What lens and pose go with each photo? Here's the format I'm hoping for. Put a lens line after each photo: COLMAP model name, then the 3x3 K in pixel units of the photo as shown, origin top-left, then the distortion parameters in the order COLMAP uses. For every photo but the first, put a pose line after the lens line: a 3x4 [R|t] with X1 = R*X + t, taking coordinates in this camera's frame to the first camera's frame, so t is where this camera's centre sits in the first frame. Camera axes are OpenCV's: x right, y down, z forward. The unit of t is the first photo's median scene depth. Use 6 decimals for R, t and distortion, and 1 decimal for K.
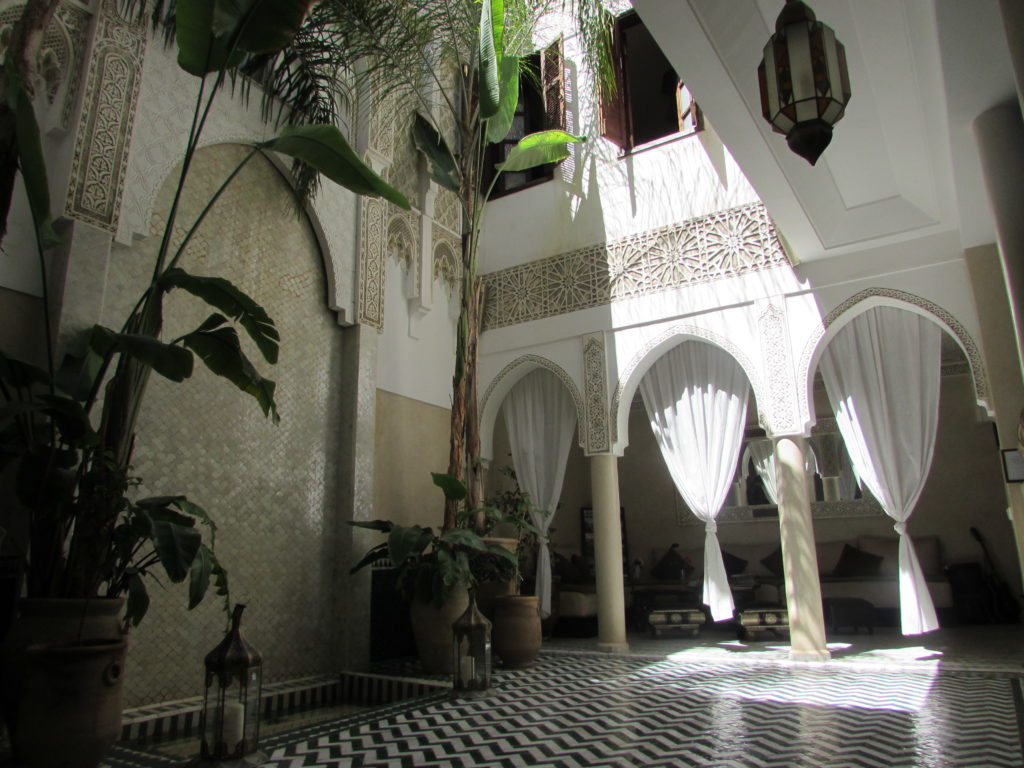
lens RADIAL K [[720.5, 0, 512.0], [0, 720.5, 384.0], [0, 0, 1]] dist [-0.043243, 0.019816]
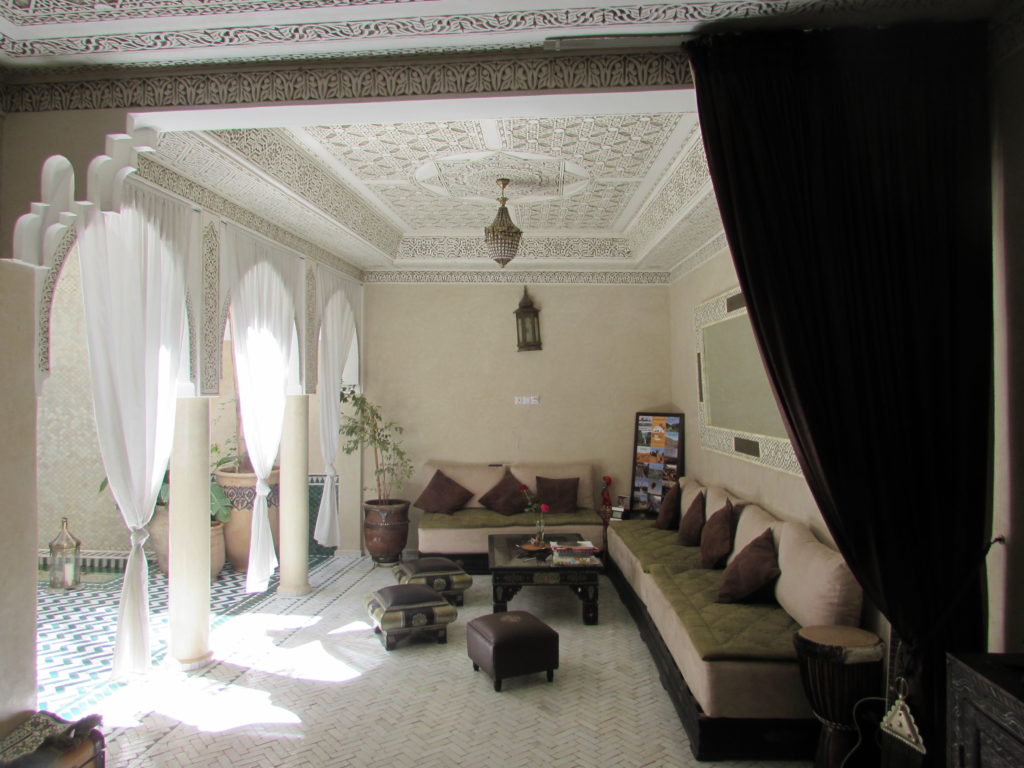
lens RADIAL K [[720.5, 0, 512.0], [0, 720.5, 384.0], [0, 0, 1]] dist [-0.043243, 0.019816]
pose [[0.441703, 0.004872, -0.897148, 1.364260], [0.214062, 0.970532, 0.110662, 0.056509], [0.871250, -0.240925, 0.427644, 1.067360]]
